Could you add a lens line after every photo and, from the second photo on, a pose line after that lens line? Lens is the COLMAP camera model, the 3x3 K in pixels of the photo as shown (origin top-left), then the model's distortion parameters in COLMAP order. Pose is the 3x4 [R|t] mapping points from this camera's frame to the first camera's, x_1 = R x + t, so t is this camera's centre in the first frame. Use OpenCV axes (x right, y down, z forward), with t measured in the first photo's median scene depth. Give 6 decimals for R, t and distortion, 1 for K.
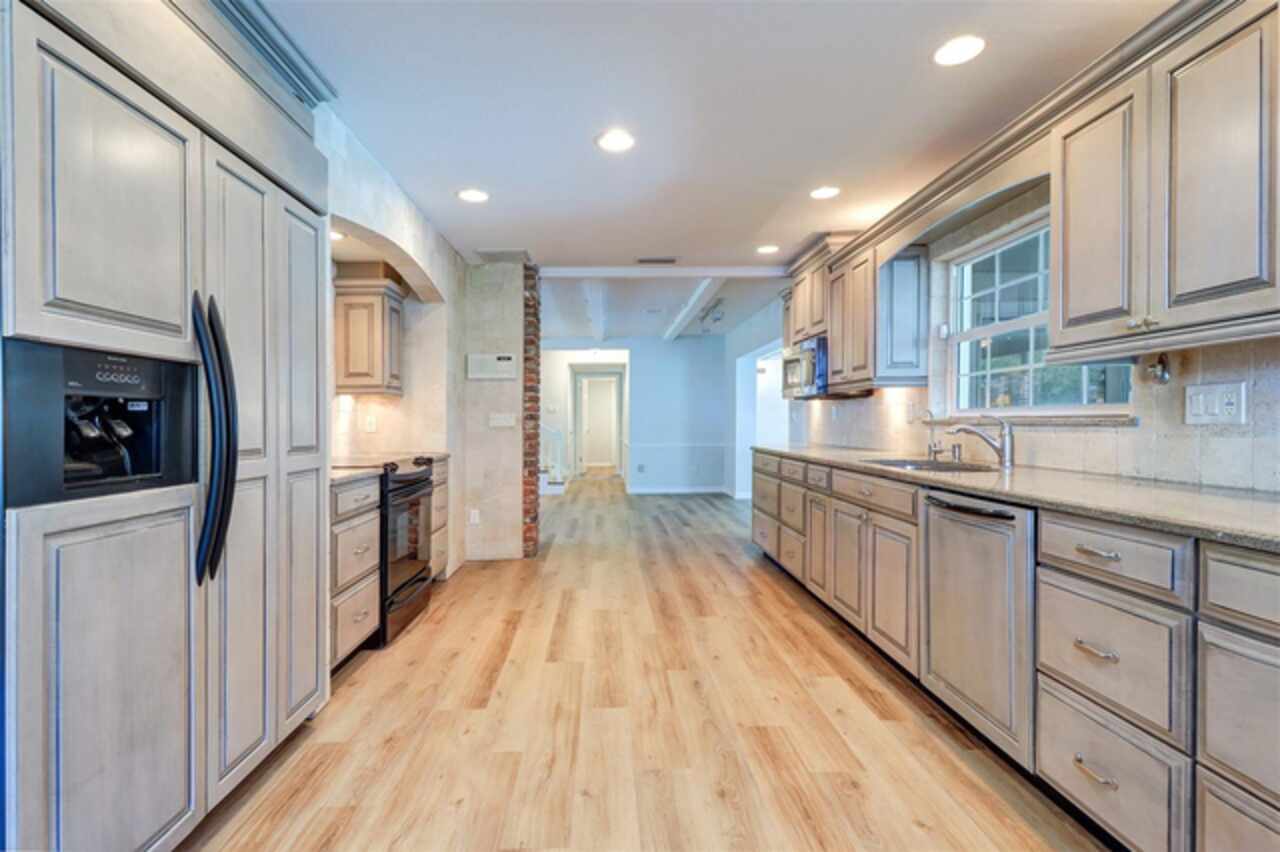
lens RADIAL K [[602.6, 0, 617.2], [0, 602.6, 429.5], [0, 0, 1]] dist [0.000122, -0.000224]
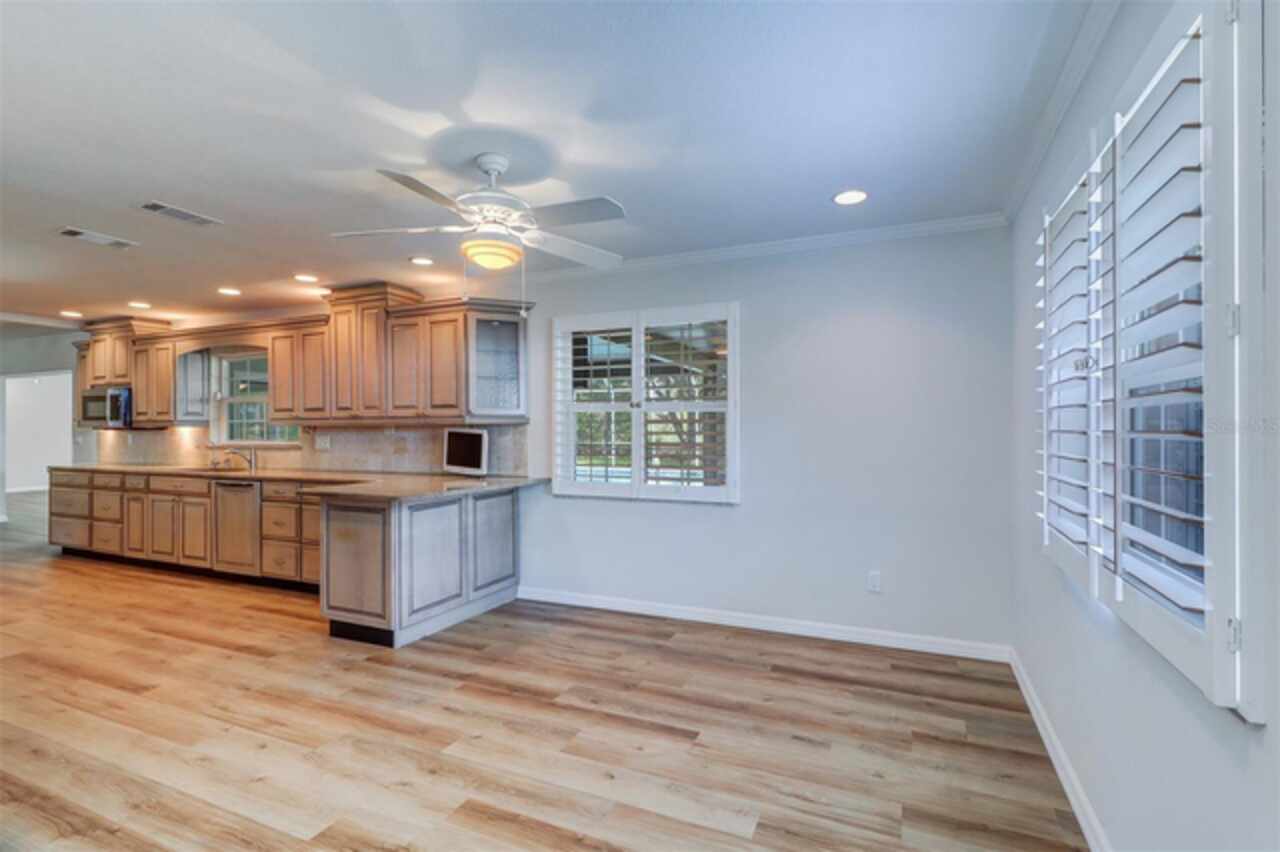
lens RADIAL K [[602.6, 0, 639.5], [0, 602.6, 437.9], [0, 0, 1]] dist [0.000122, -0.000224]
pose [[0.428533, -0.003812, 0.903518, -0.553279], [0.010826, 0.999941, -0.000916, -0.024252], [-0.903461, 0.010174, 0.428549, -0.916505]]
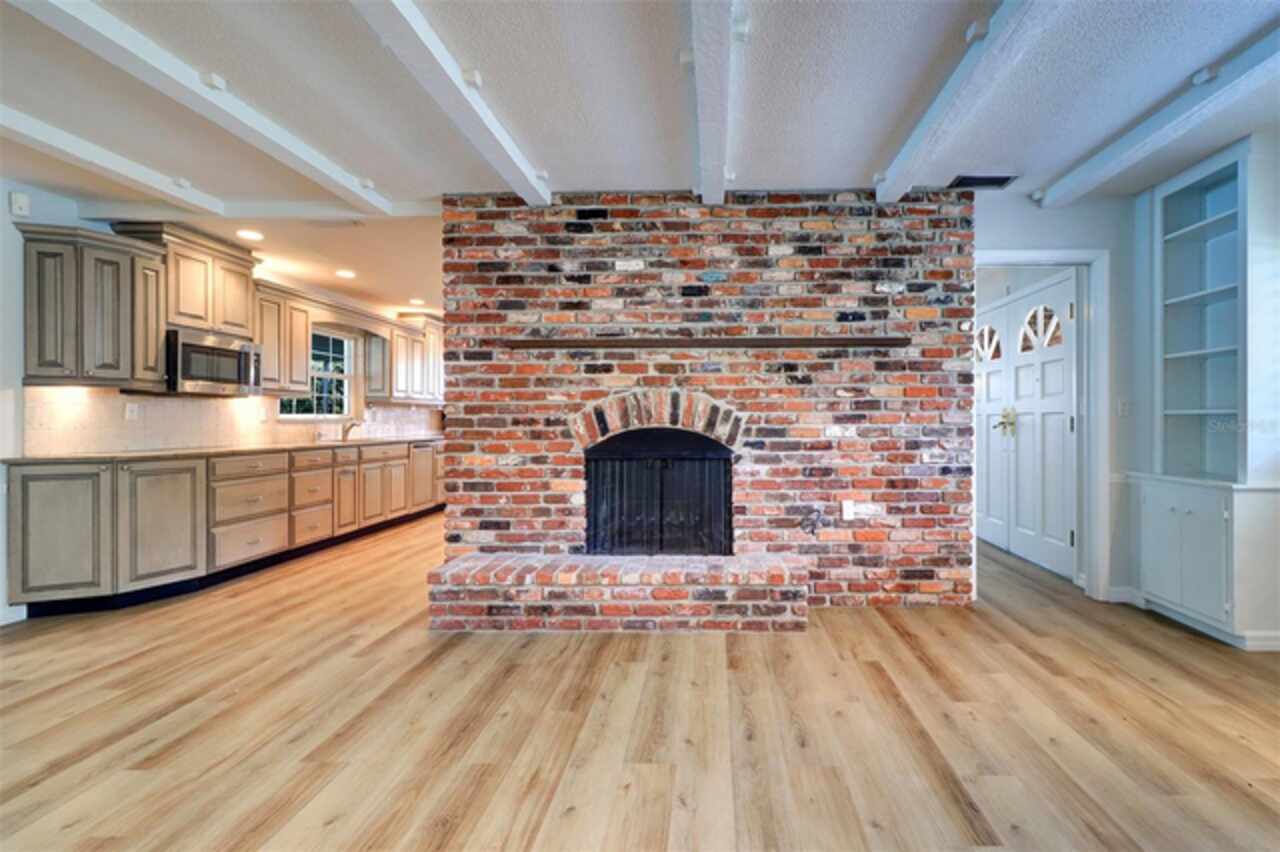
lens RADIAL K [[625.8, 0, 696.4], [0, 625.8, 416.0], [0, 0, 1]] dist [0.002868, -0.001666]
pose [[-0.998749, 0.013364, 0.048179, -0.687853], [0.013887, 0.999848, 0.010529, -0.032161], [-0.048031, 0.011184, -0.998783, 2.691291]]
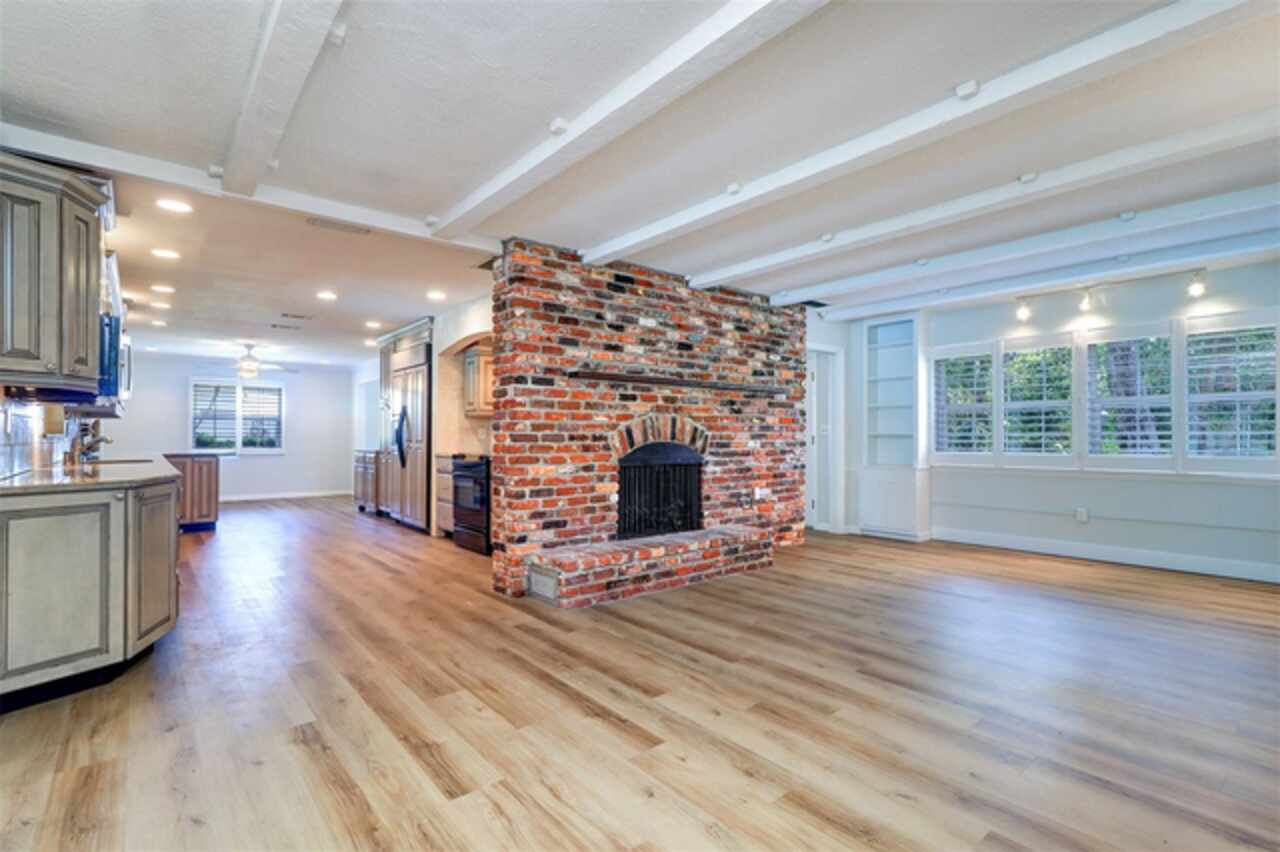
lens RADIAL K [[602.6, 0, 636.0], [0, 602.6, 430.1], [0, 0, 1]] dist [0.000122, -0.000224]
pose [[-0.788360, 0.001977, -0.615211, 0.348975], [-0.002024, 0.999981, 0.005806, -0.038630], [0.615211, 0.005823, -0.788341, 2.708766]]
